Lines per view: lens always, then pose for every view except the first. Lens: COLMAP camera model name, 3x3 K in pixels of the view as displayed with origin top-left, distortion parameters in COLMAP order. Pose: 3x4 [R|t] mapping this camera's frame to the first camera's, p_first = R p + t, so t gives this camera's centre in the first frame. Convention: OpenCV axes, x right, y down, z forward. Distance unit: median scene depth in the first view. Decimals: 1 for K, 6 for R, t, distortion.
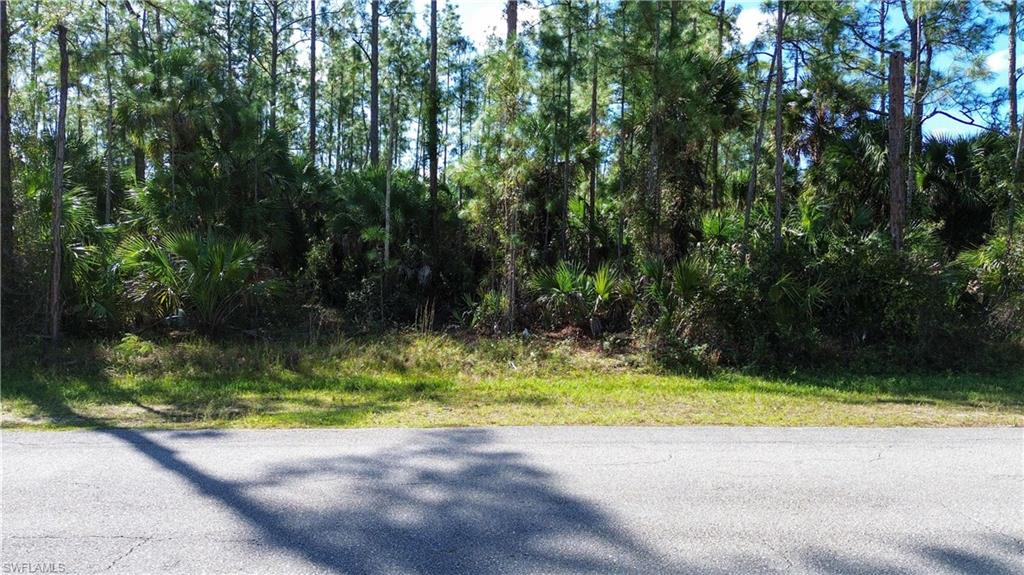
lens RADIAL K [[760.9, 0, 513.4], [0, 760.9, 289.2], [0, 0, 1]] dist [0.094315, -0.151931]
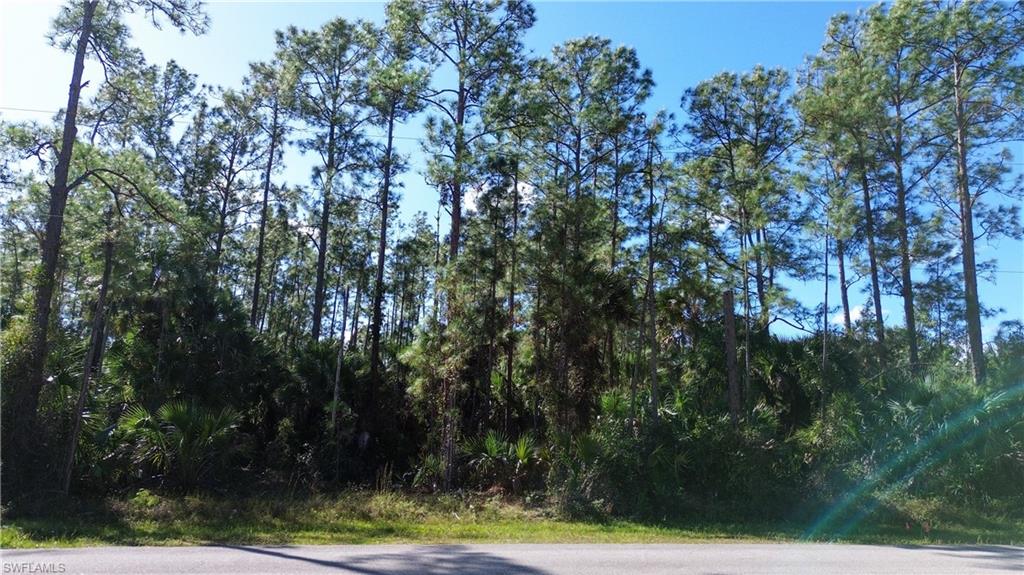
lens RADIAL K [[760.9, 0, 513.4], [0, 760.9, 289.2], [0, 0, 1]] dist [0.094315, -0.151931]
pose [[0.992246, 0.039070, 0.117993, -0.055614], [-0.013489, 0.977554, -0.210251, -0.001805], [-0.123559, 0.207029, 0.970501, -0.262946]]
